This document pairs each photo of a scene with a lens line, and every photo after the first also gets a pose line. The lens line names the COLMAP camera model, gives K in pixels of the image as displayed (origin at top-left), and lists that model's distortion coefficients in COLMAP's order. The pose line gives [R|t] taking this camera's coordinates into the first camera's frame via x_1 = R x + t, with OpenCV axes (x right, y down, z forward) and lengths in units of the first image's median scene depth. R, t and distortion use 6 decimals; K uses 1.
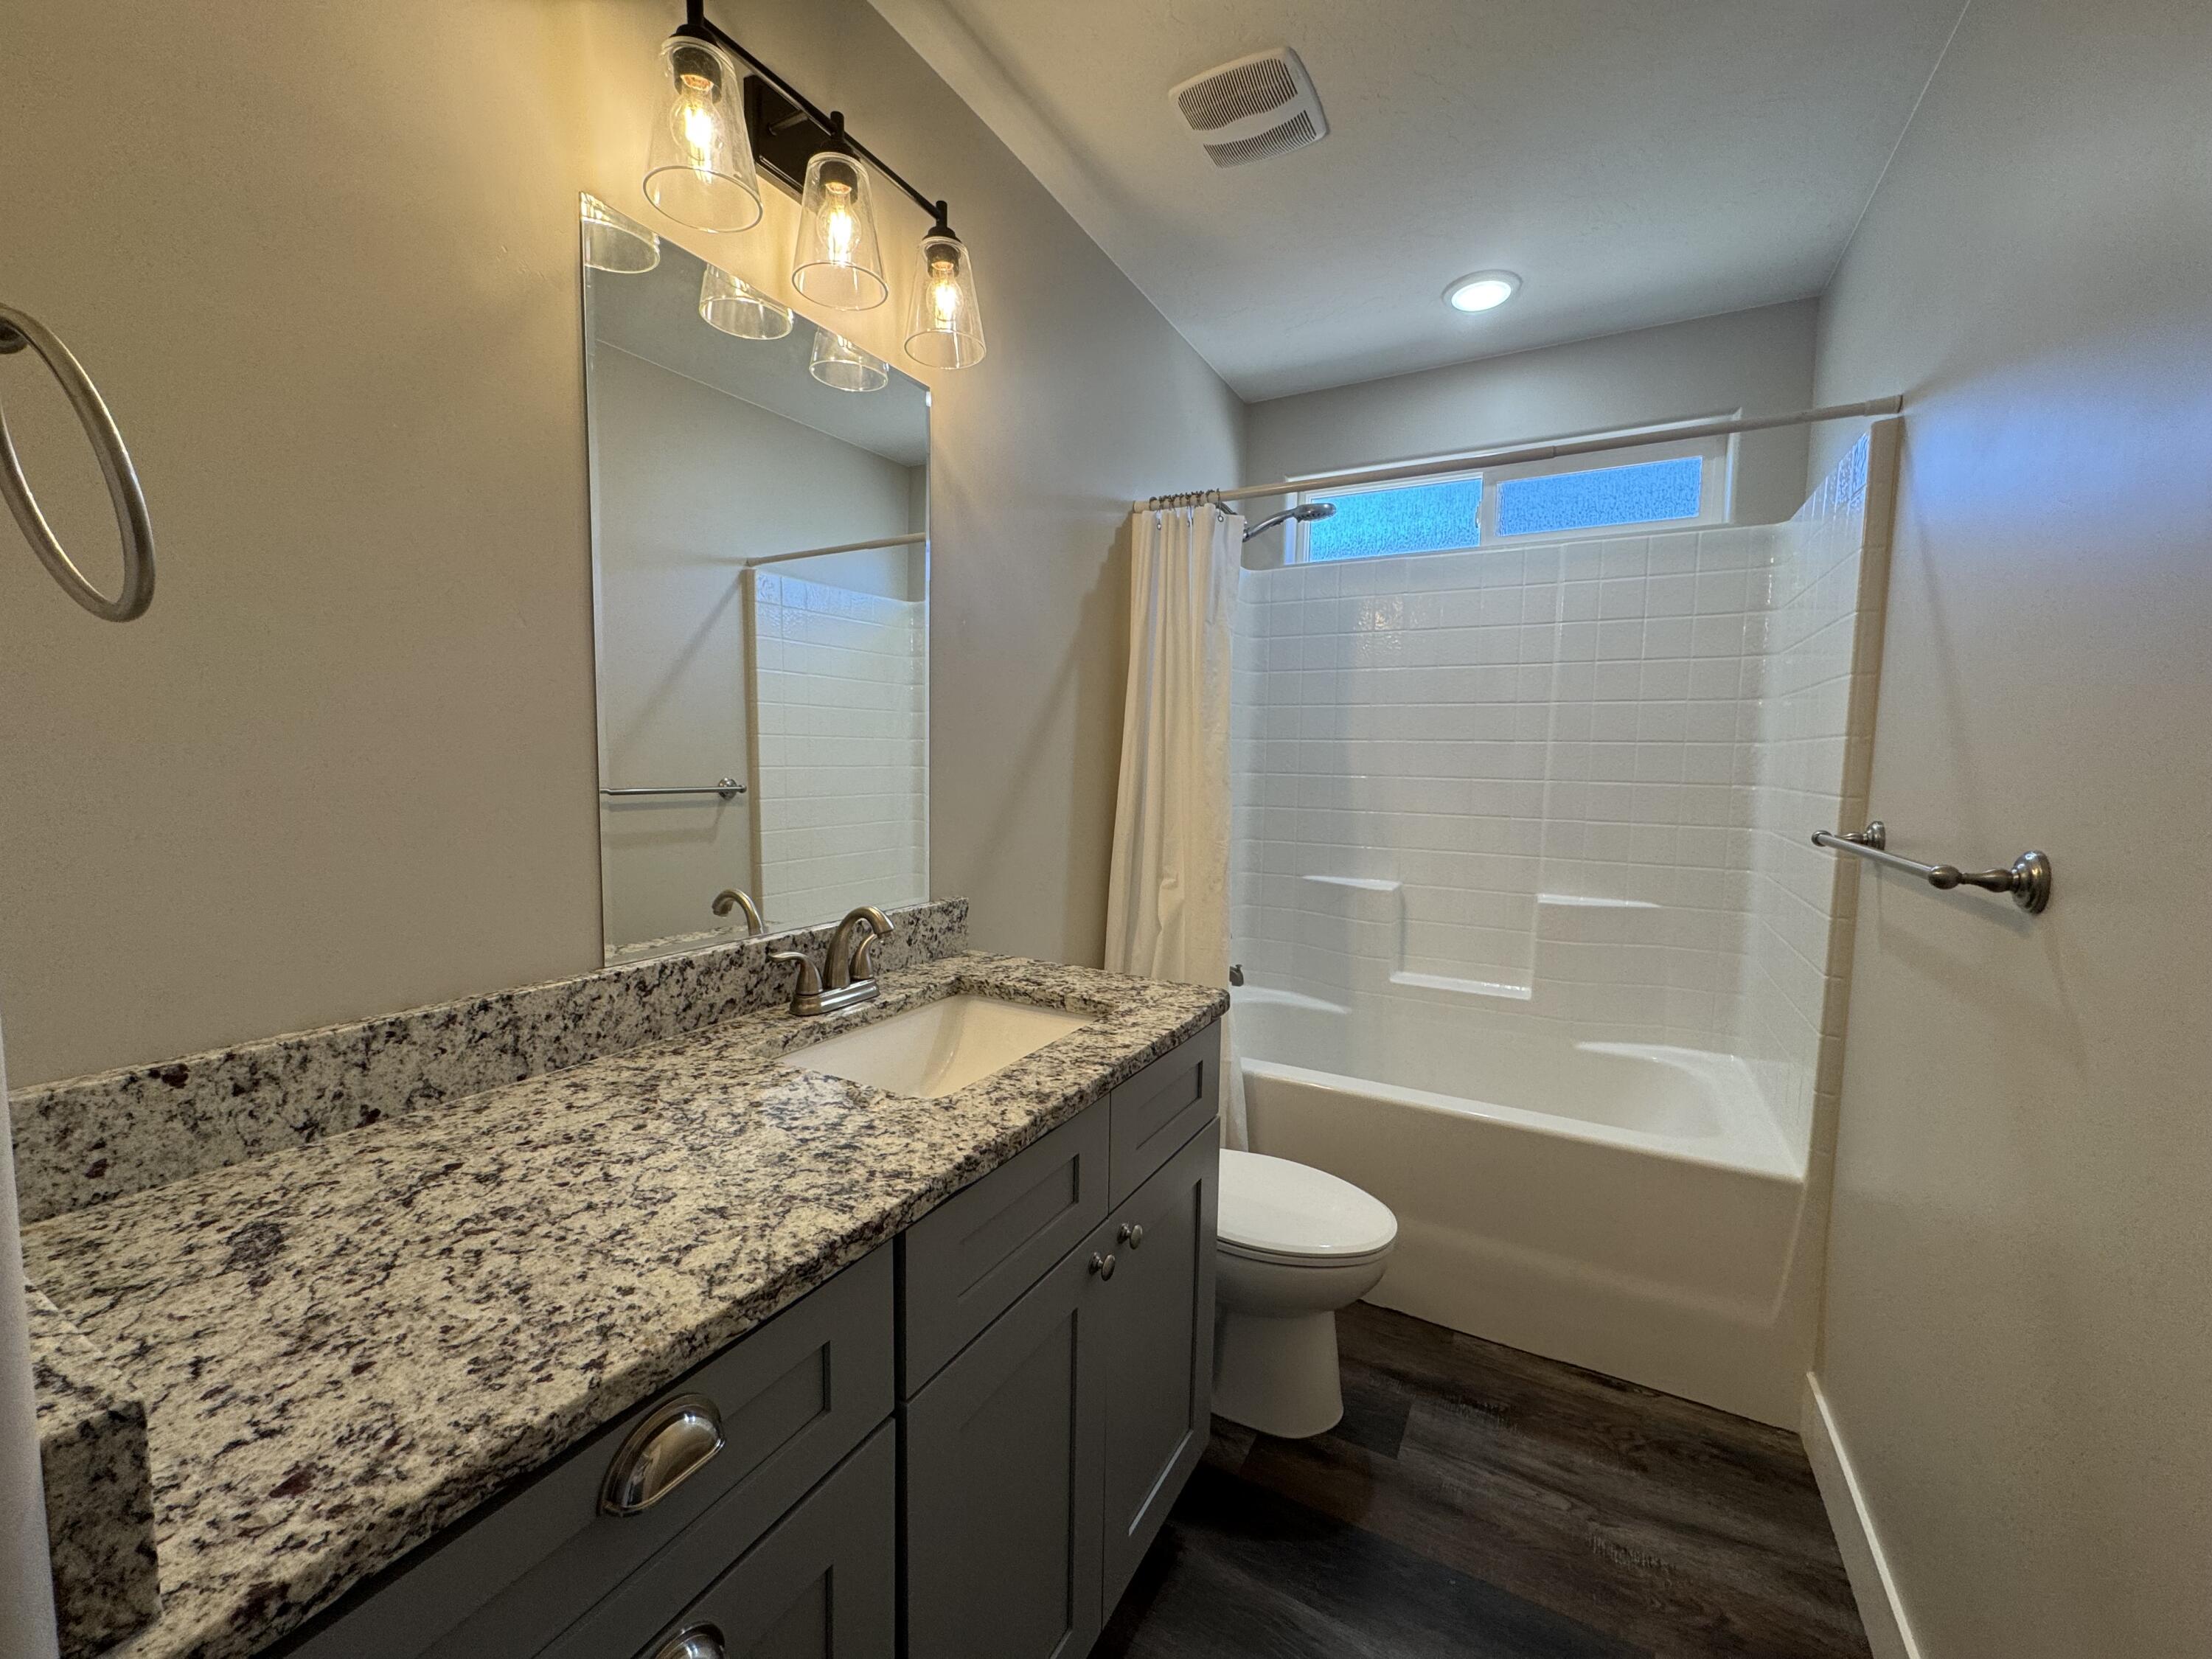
lens RADIAL K [[860.9, 0, 1106.0], [0, 860.9, 829.5], [0, 0, 1]] dist [-0.002462, 0.000208]
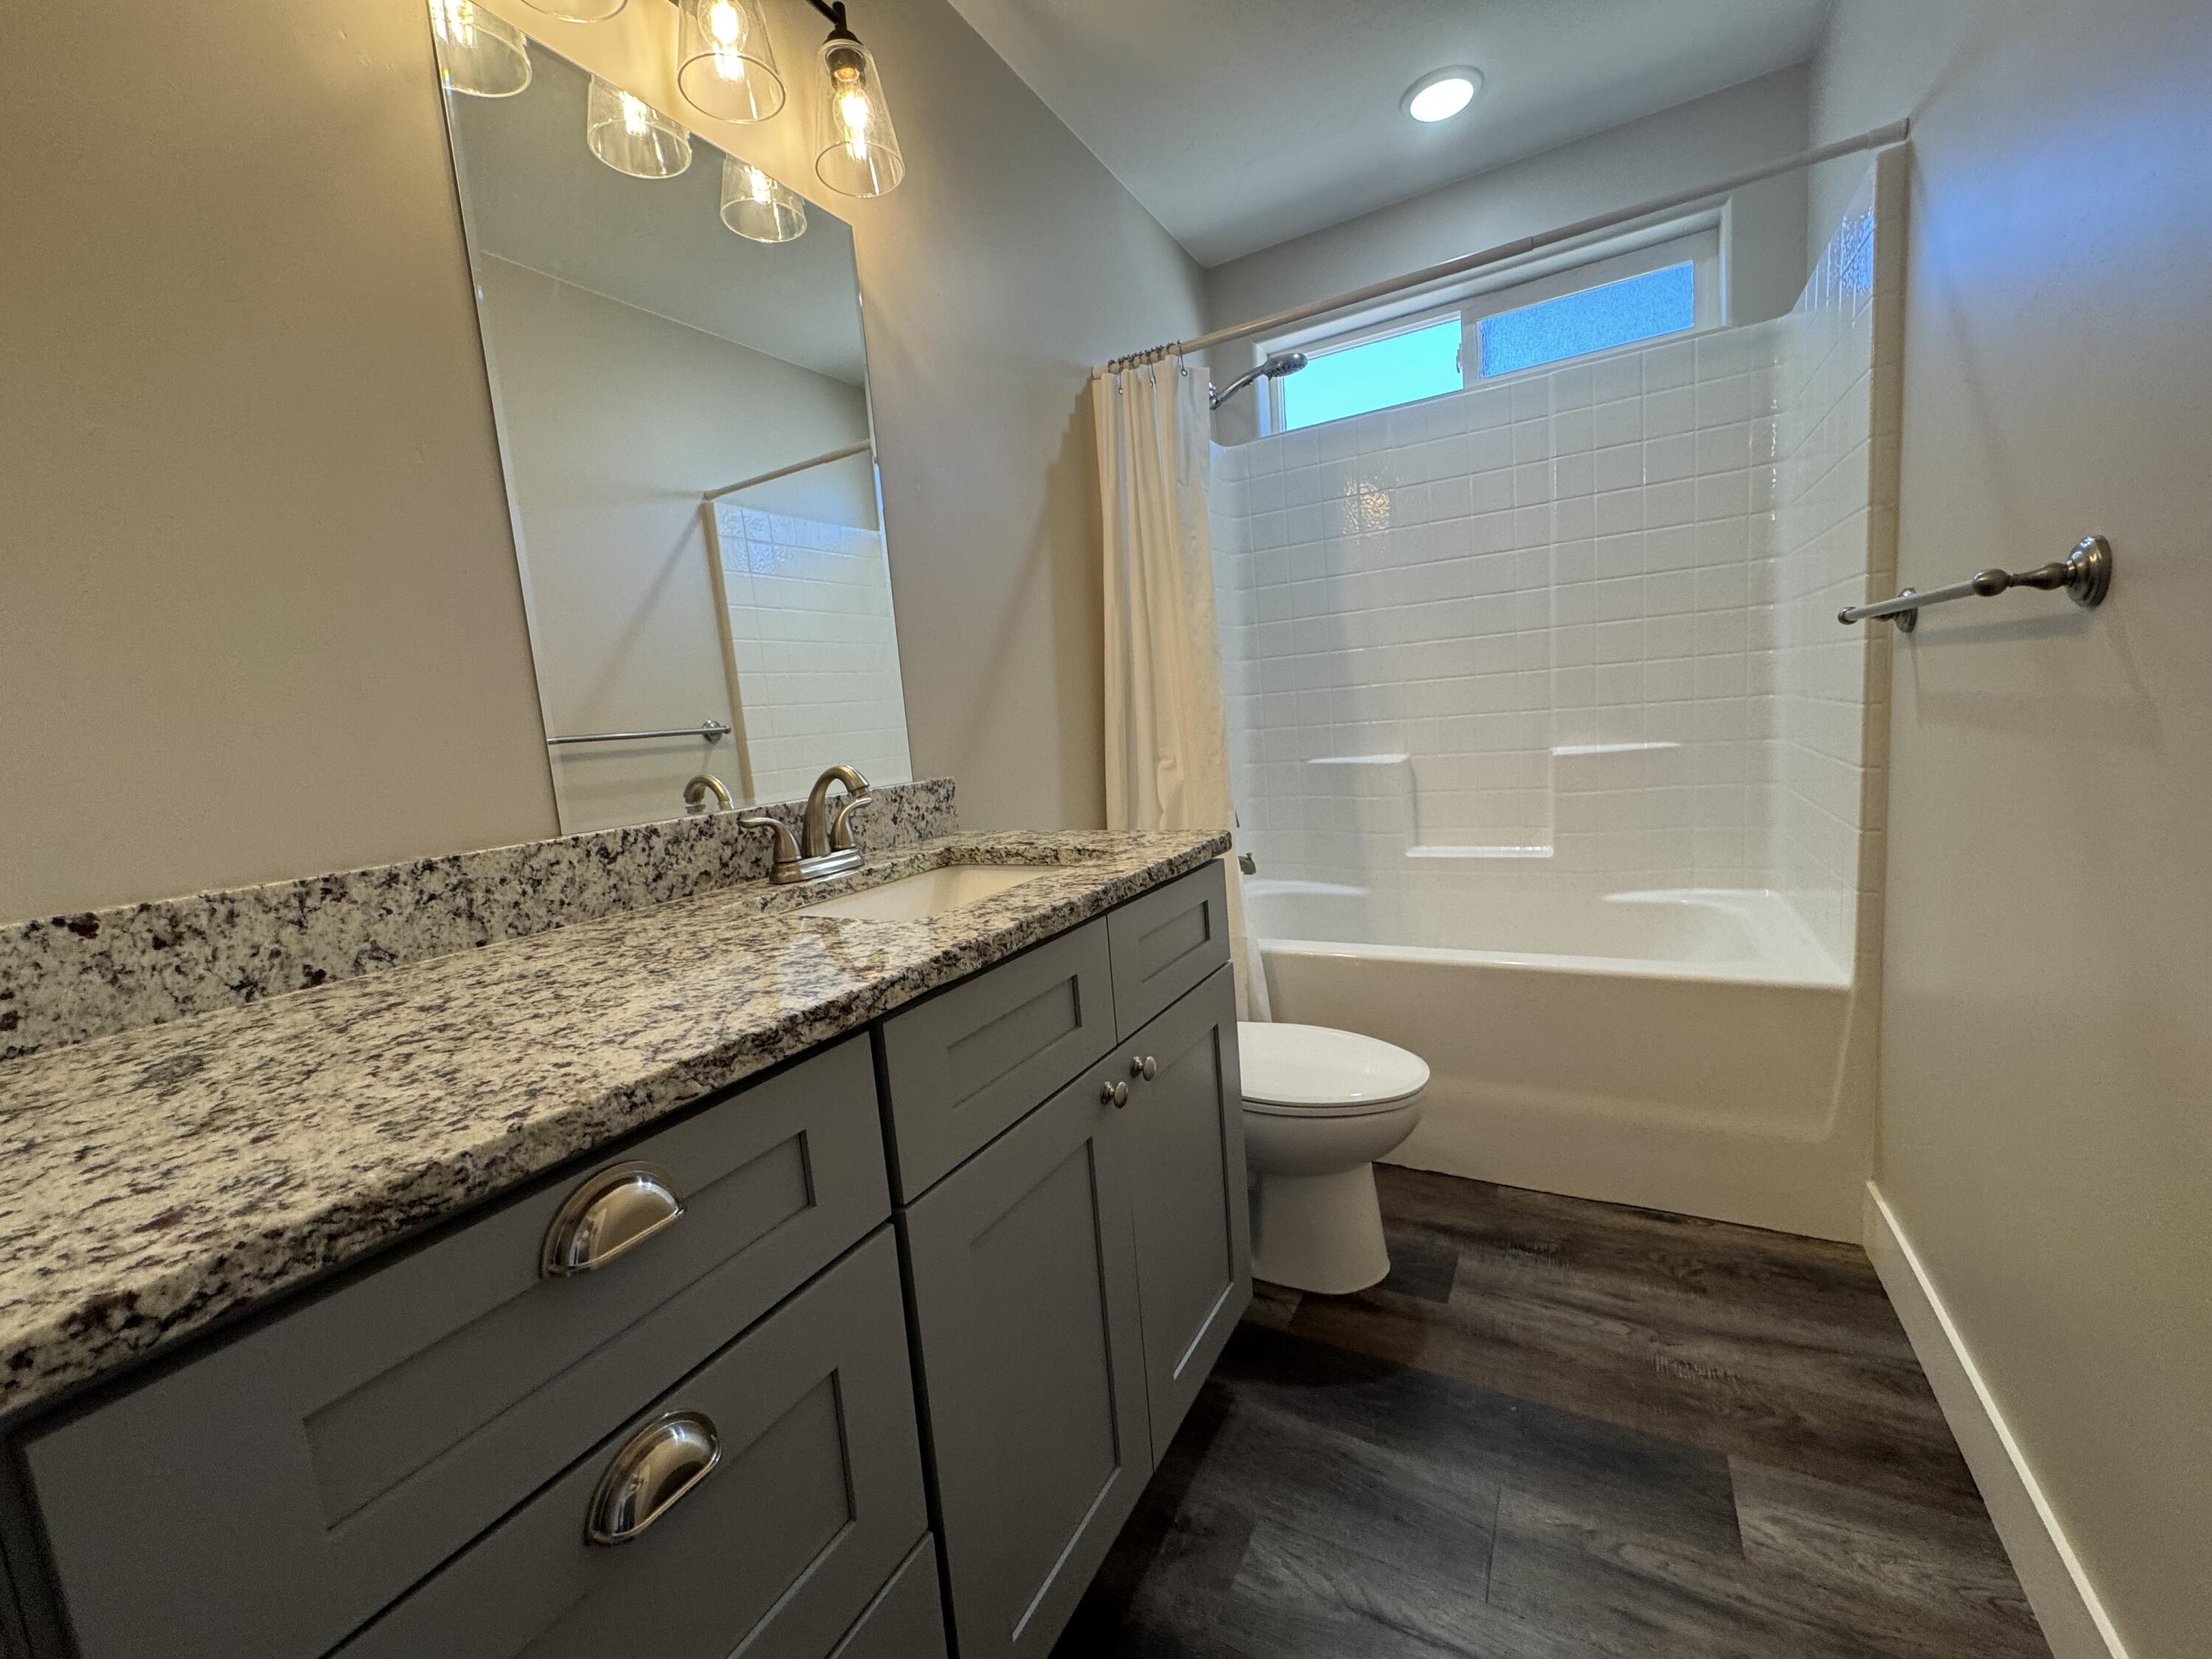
lens RADIAL K [[862.5, 0, 1106.0], [0, 862.5, 829.5], [0, 0, 1]] dist [-0.002371, -0.000032]
pose [[0.995190, -0.096416, -0.017347, 0.024089], [0.097091, 0.994324, 0.043513, 0.135466], [0.013053, -0.044988, 0.998902, 0.047816]]
